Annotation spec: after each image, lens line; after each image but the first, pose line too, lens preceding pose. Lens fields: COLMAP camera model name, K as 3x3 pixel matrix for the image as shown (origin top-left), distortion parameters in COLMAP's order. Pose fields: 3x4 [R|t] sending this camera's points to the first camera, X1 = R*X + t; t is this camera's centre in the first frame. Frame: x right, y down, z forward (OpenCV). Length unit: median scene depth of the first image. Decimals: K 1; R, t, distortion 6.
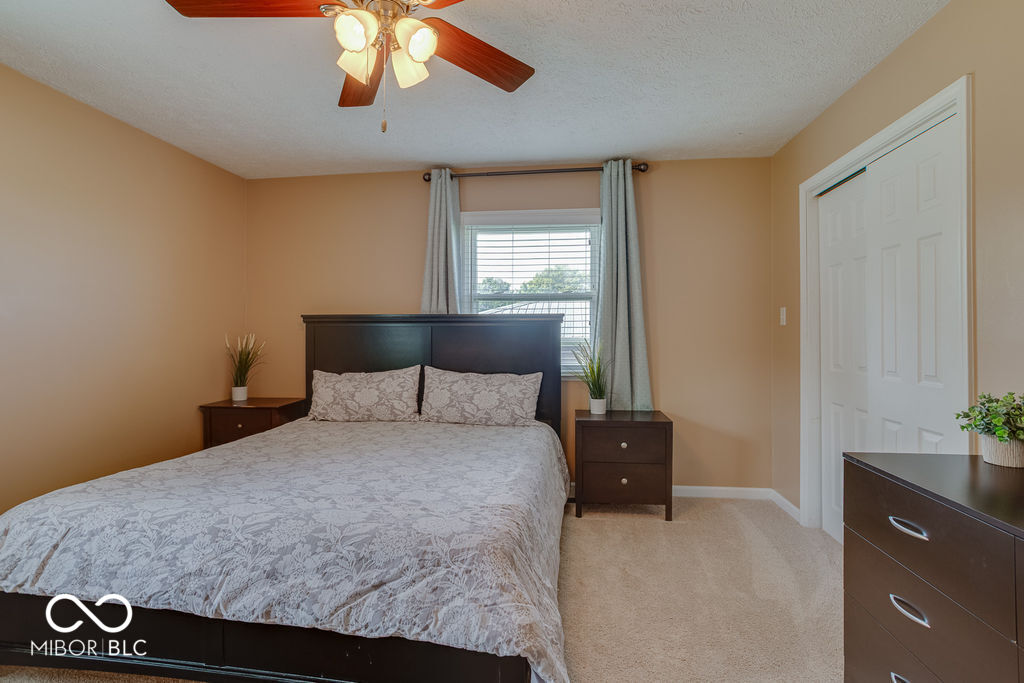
lens RADIAL K [[498.4, 0, 512.0], [0, 498.4, 341.5], [0, 0, 1]] dist [-0.064500, 0.043965]
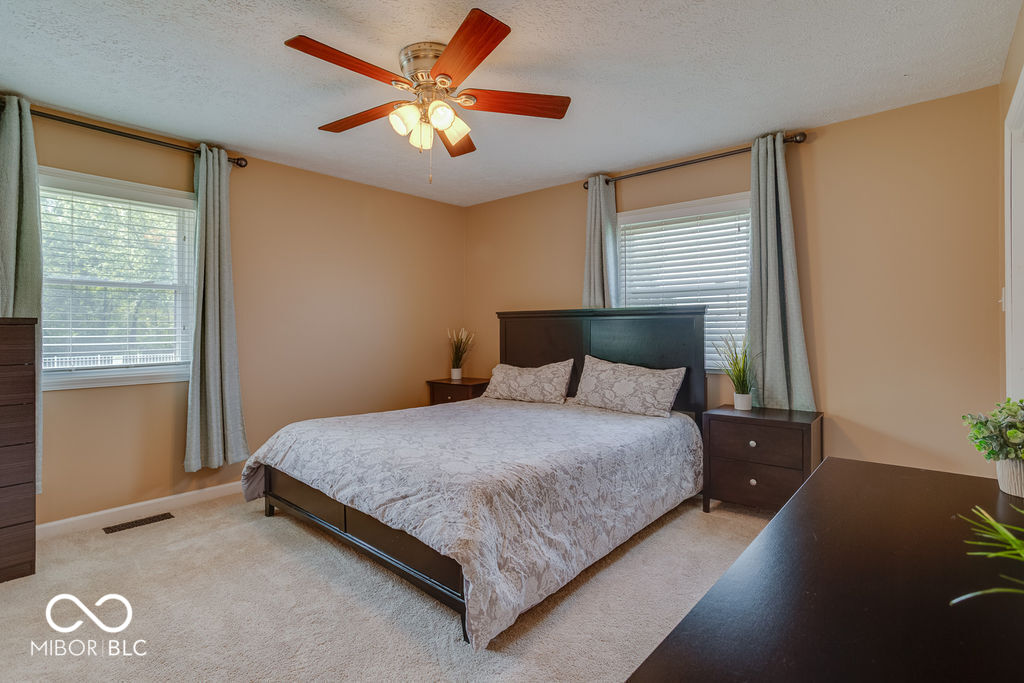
lens RADIAL K [[498.4, 0, 512.0], [0, 498.4, 341.5], [0, 0, 1]] dist [-0.064500, 0.043965]
pose [[0.836103, 0.008575, -0.548506, 0.323919], [-0.001631, 0.999912, 0.013146, 0.003368], [0.548571, -0.010097, 0.836043, -0.025161]]
